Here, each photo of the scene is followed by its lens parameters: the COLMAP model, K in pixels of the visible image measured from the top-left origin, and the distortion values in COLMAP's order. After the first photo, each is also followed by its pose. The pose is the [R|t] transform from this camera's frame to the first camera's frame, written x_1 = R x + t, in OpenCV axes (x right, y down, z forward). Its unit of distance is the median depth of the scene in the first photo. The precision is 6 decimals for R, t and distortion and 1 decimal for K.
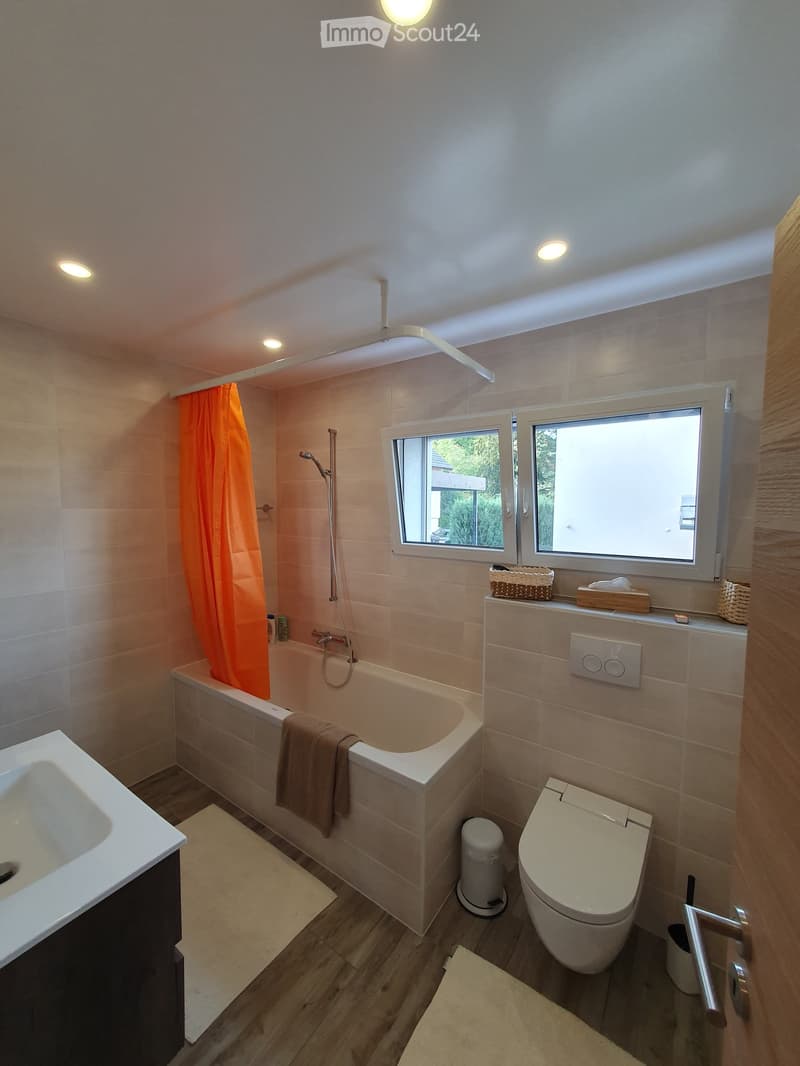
lens RADIAL K [[422.2, 0, 395.1], [0, 422.2, 534.5], [0, 0, 1]] dist [0.000290, 0.001493]
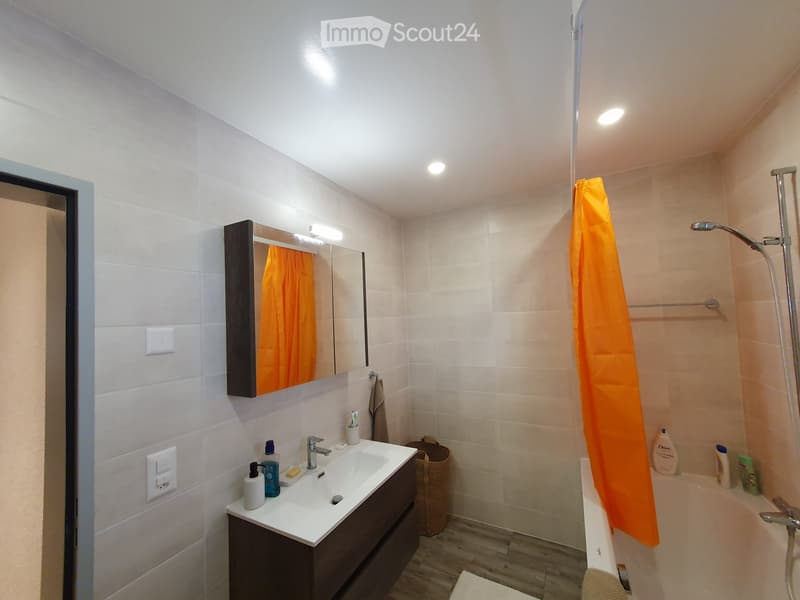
lens RADIAL K [[316.9, 0, 405.9], [0, 316.9, 305.5], [0, 0, 1]] dist [0.000290, 0.001493]
pose [[0.115770, -0.051329, -0.991949, 0.302341], [-0.027210, 0.998125, -0.054825, -0.016512], [0.992903, 0.033338, 0.114156, 0.545311]]
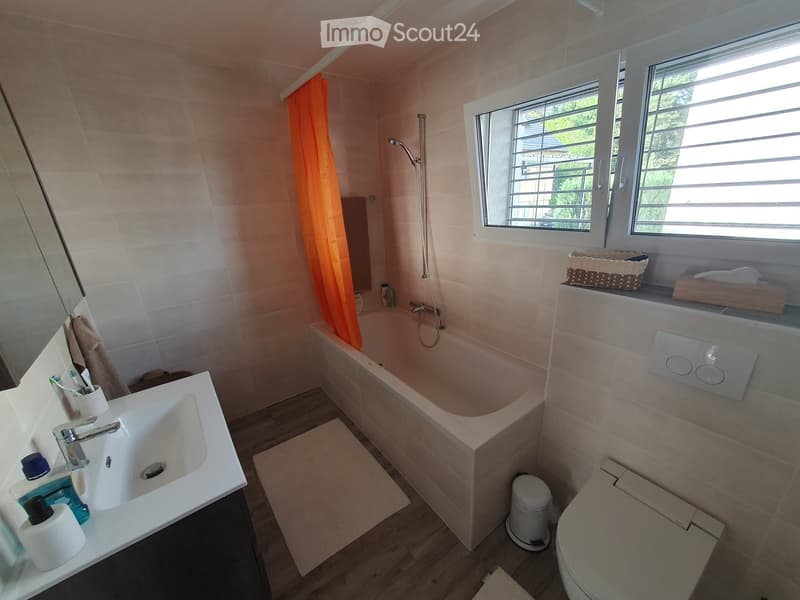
lens RADIAL K [[316.9, 0, 404.2], [0, 316.9, 305.9], [0, 0, 1]] dist [0.000290, 0.001493]
pose [[0.950112, 0.056181, -0.306806, 0.097169], [0.028795, 0.963645, 0.265630, -0.005807], [0.310576, -0.261213, 0.913953, 0.207430]]
